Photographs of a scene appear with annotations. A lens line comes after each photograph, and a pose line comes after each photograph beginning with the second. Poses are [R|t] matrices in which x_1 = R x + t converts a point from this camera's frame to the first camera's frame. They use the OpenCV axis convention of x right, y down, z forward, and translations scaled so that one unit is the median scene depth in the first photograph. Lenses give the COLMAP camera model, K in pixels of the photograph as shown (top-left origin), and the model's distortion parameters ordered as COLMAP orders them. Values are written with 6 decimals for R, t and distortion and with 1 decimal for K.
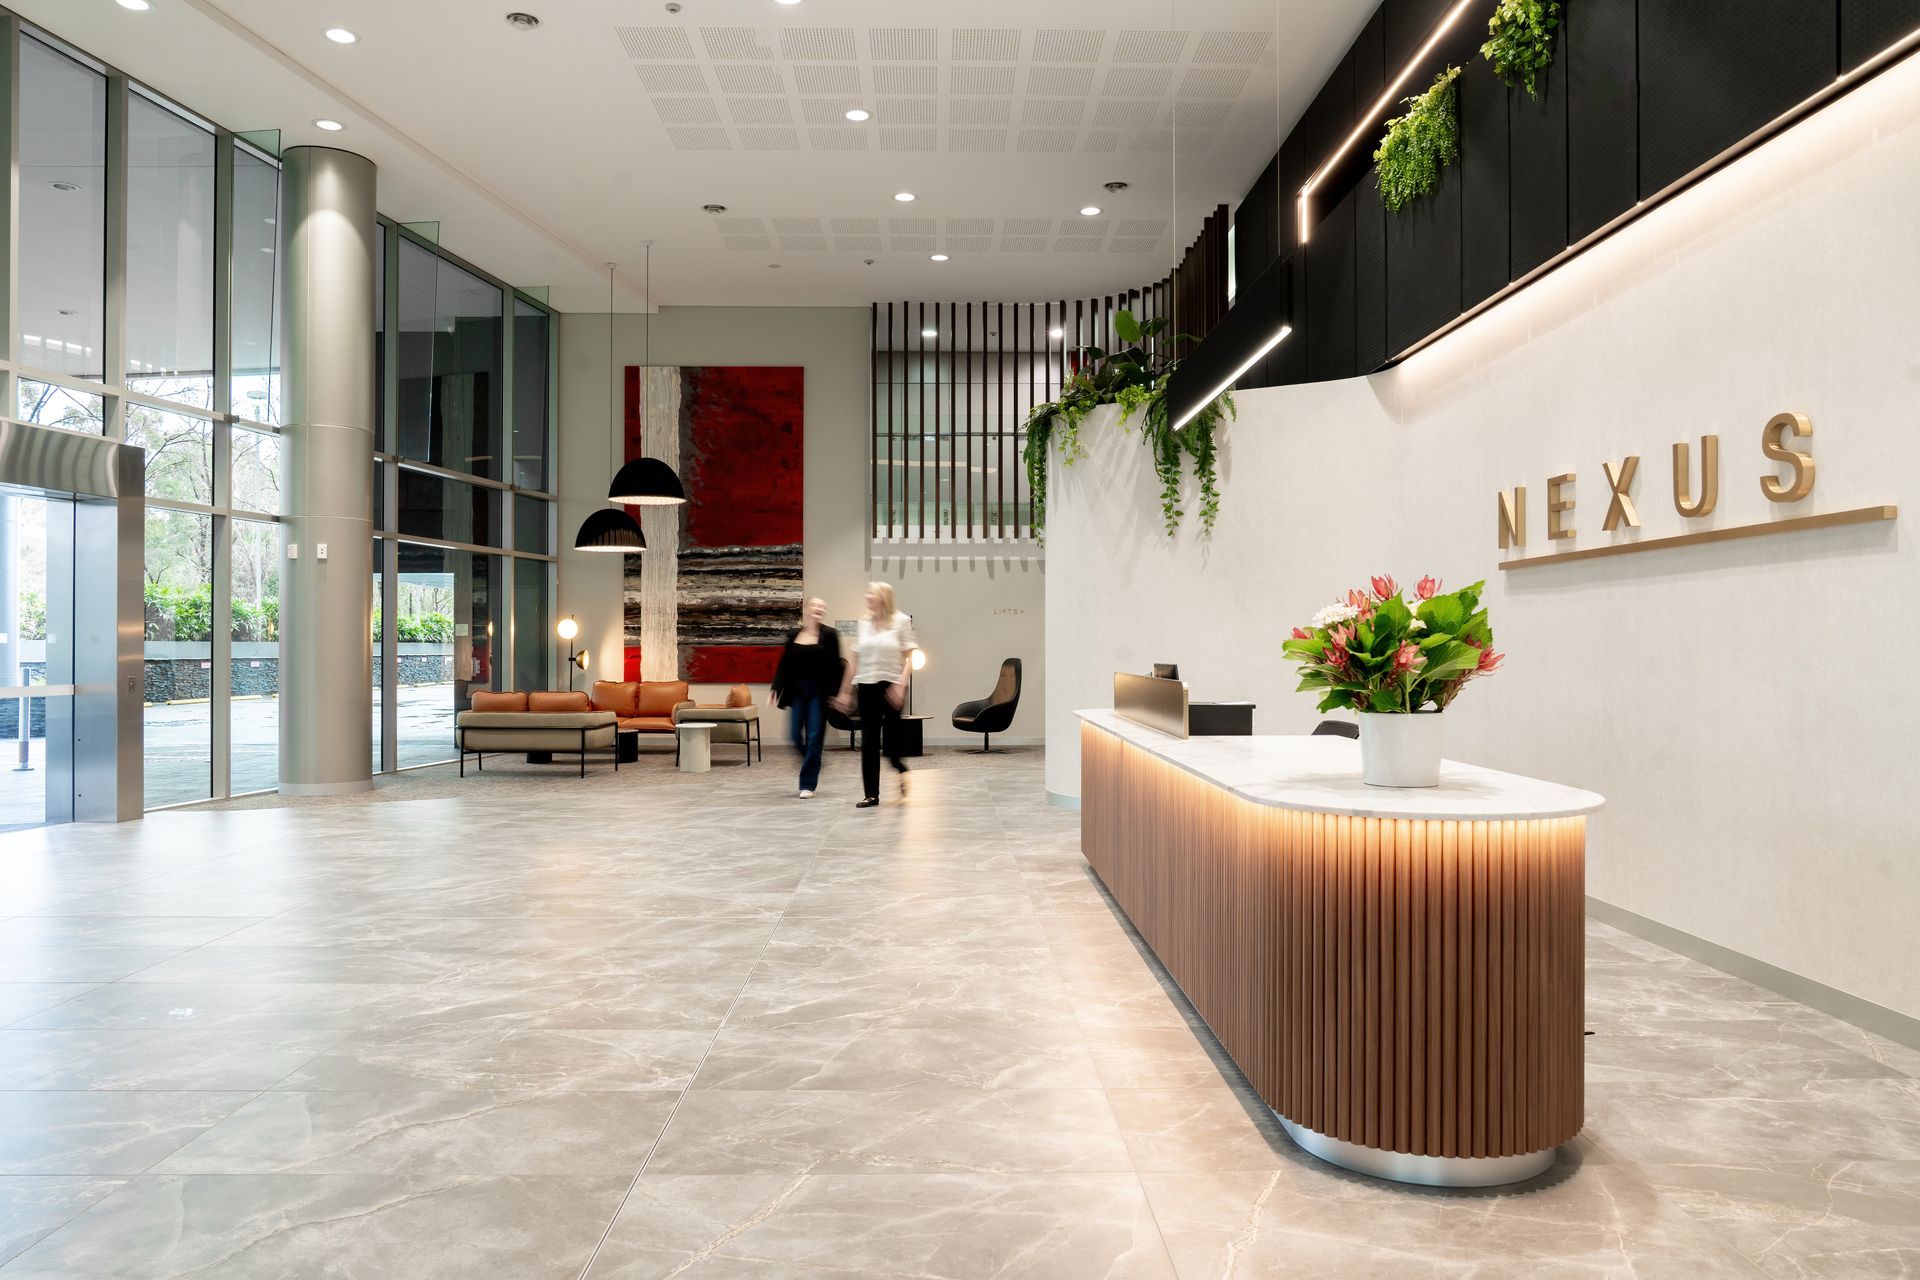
lens RADIAL K [[1270.8, 0, 960.0], [0, 1270.8, 640.0], [0, 0, 1]] dist [-0.006229, -0.000054]
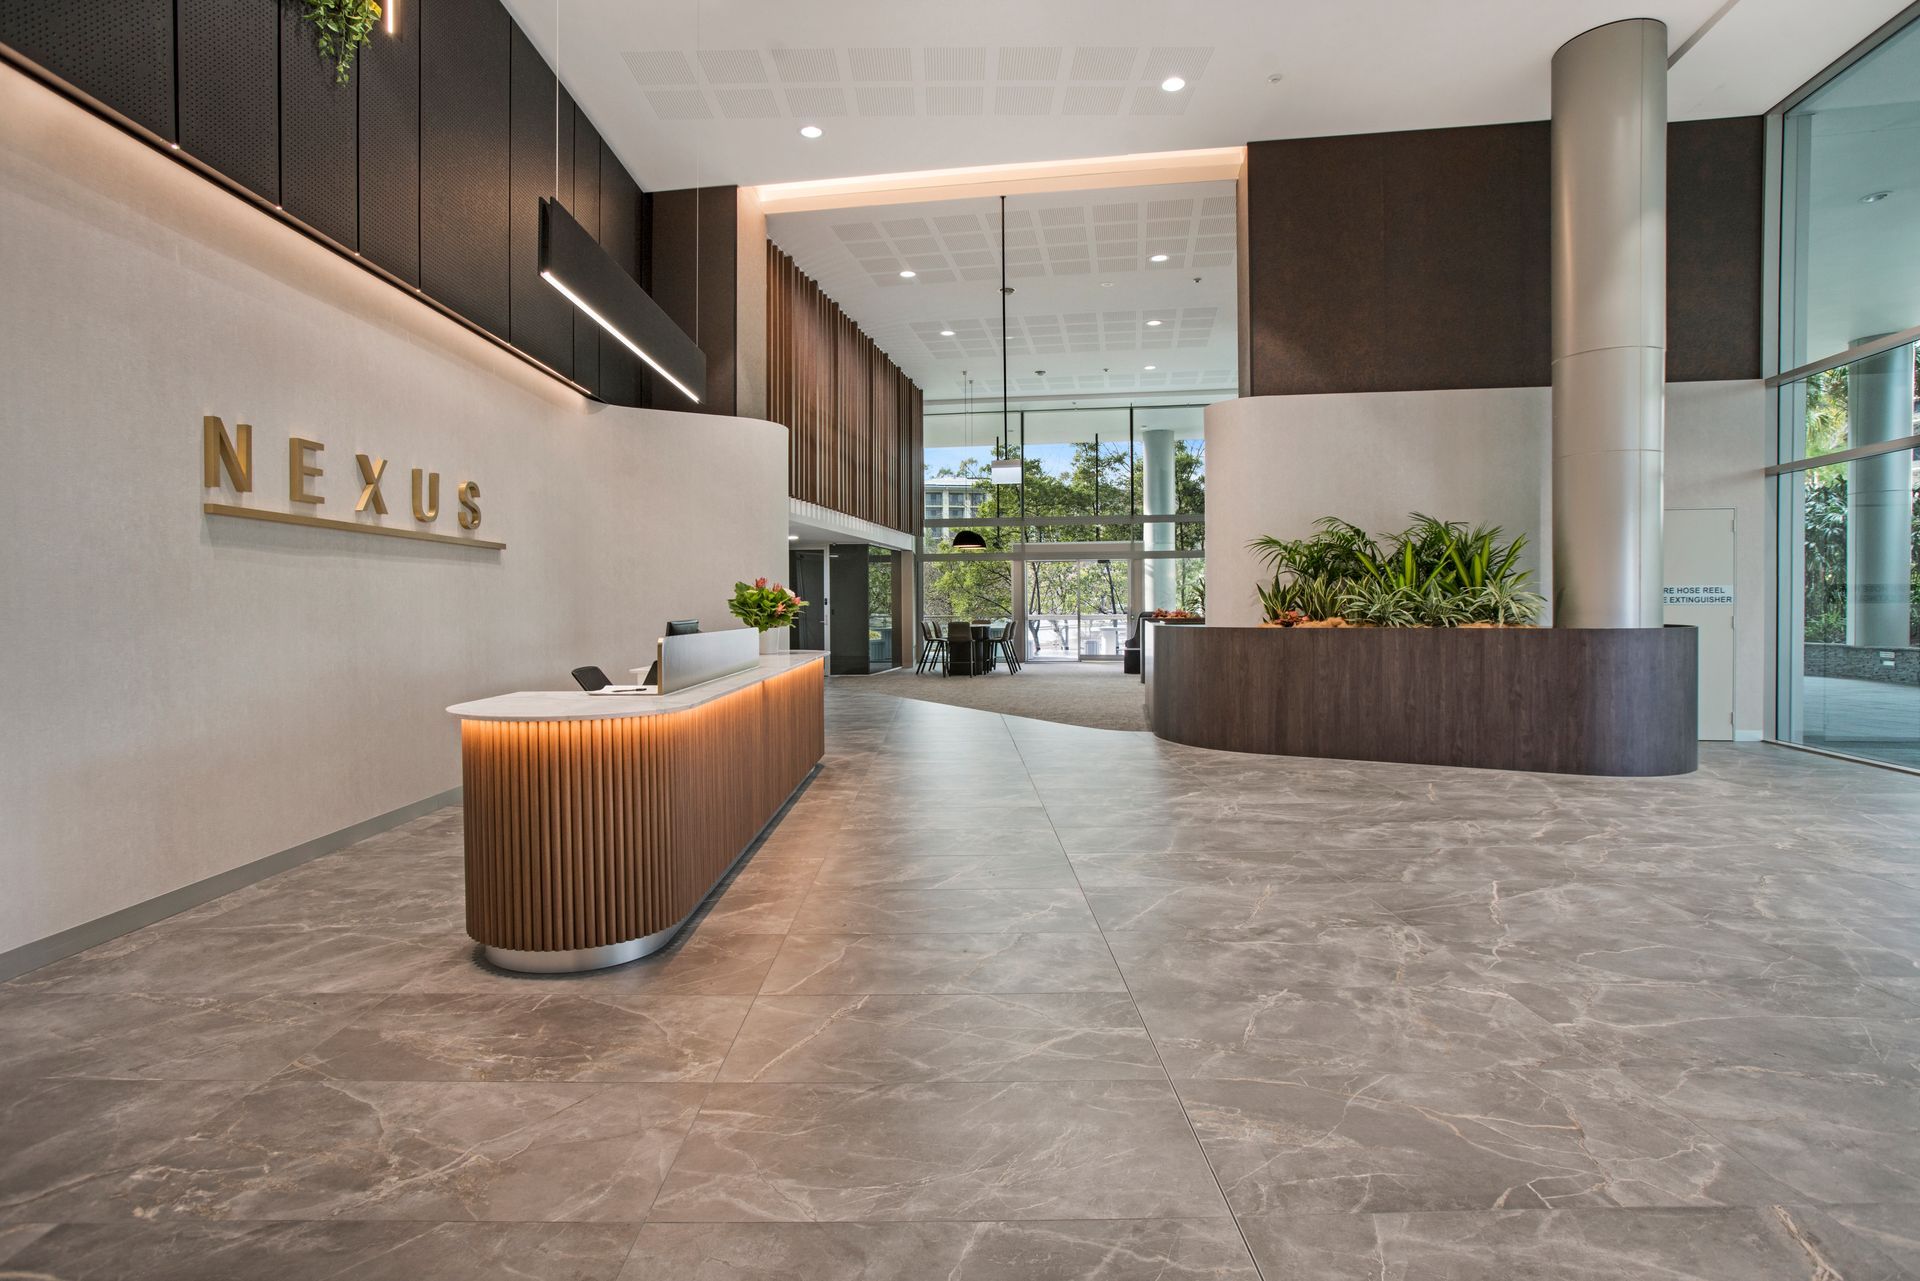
lens RADIAL K [[983.7, 0, 960.0], [0, 983.7, 640.5], [0, 0, 1]] dist [-0.051748, 0.029514]
pose [[-0.999724, 0.007120, 0.022395, -0.055454], [0.007798, 0.999510, 0.030313, 0.009333], [-0.022168, 0.030479, -0.999290, 1.329503]]
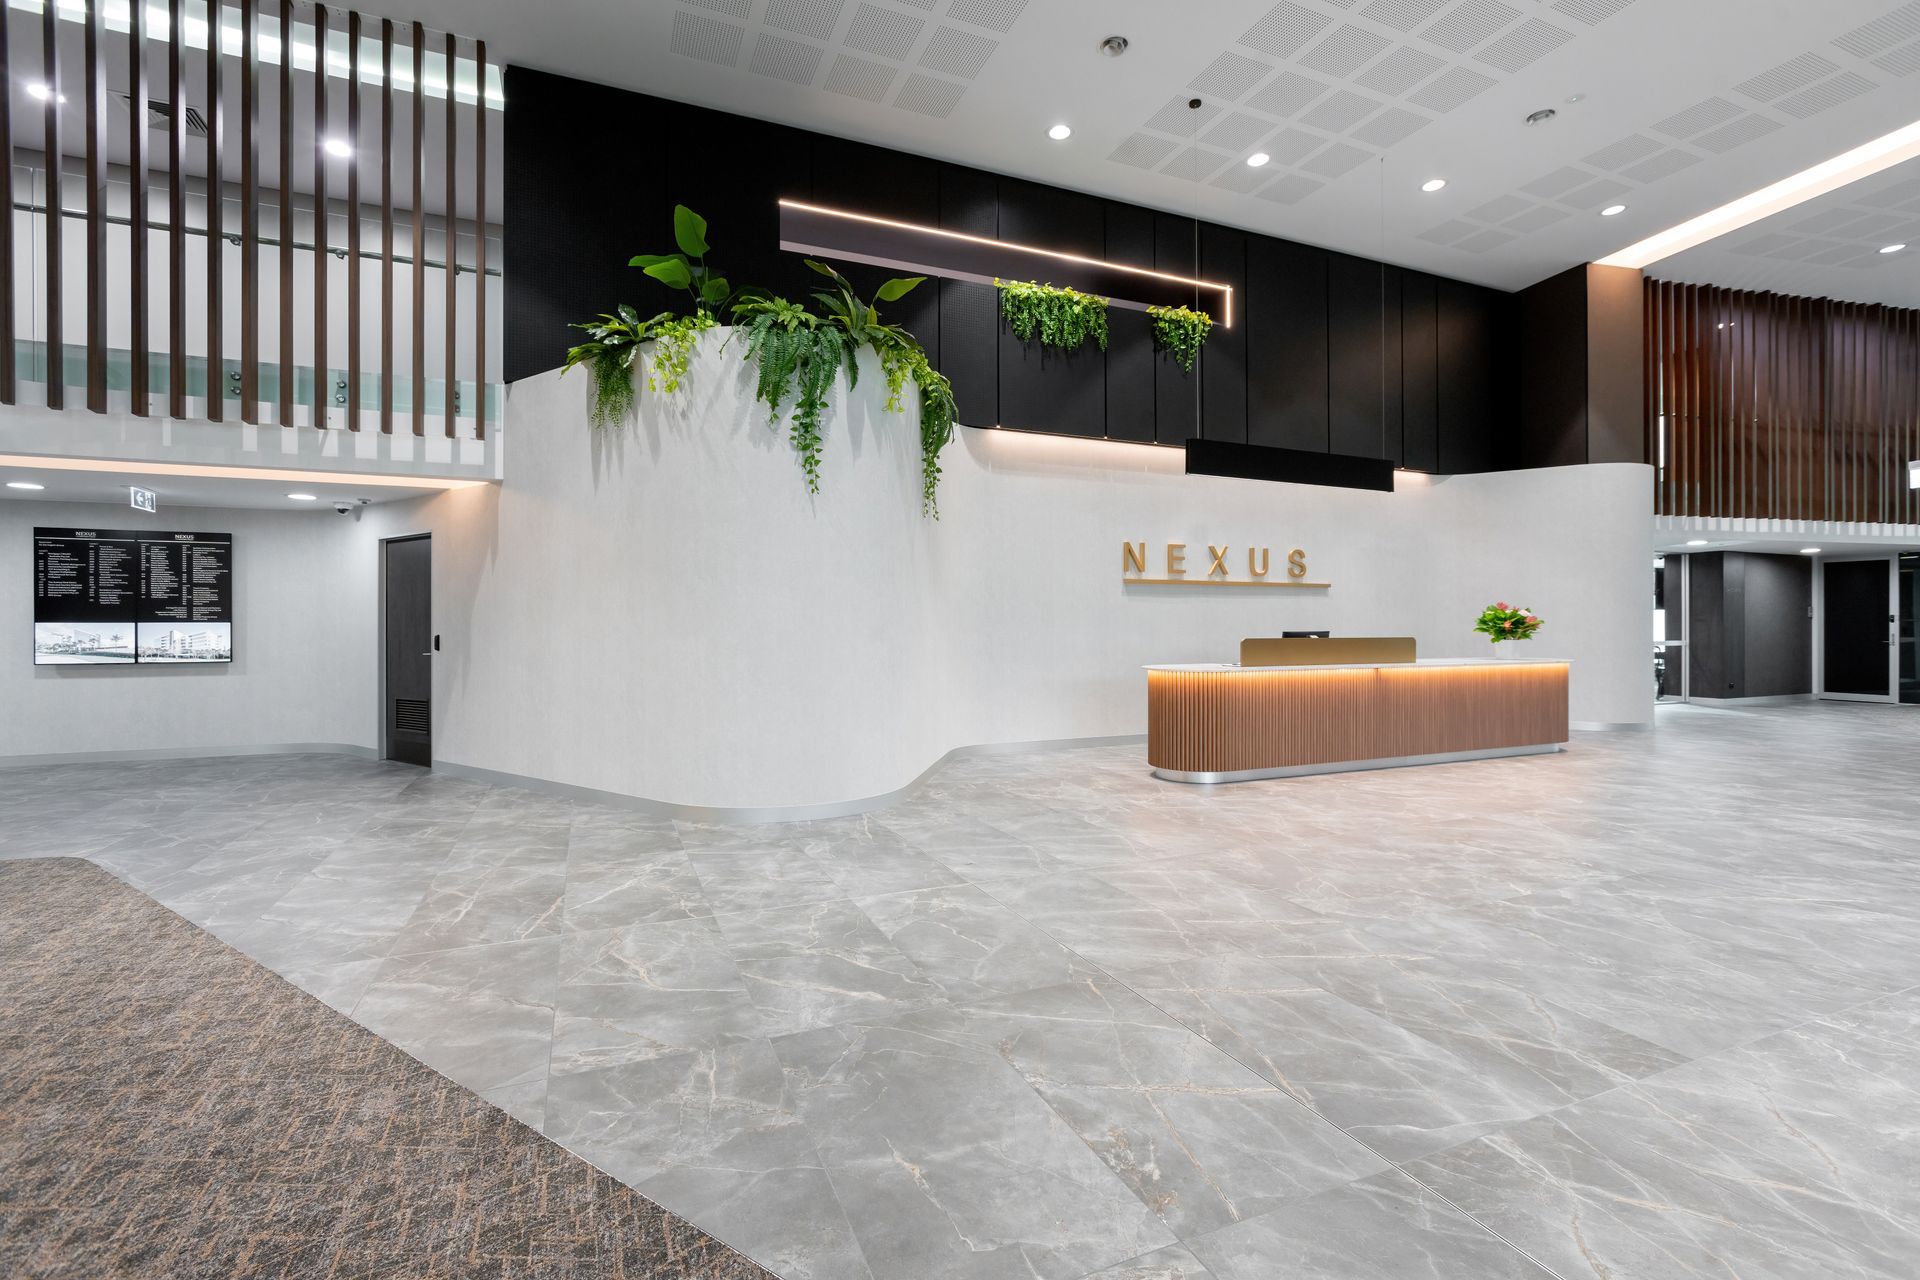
lens RADIAL K [[983.7, 0, 960.0], [0, 983.7, 640.0], [0, 0, 1]] dist [-0.051748, 0.029514]
pose [[-0.369128, -0.004098, 0.929370, -0.715745], [-0.001028, 0.999991, 0.004001, 0.021012], [-0.929378, 0.000522, -0.369129, 1.473430]]
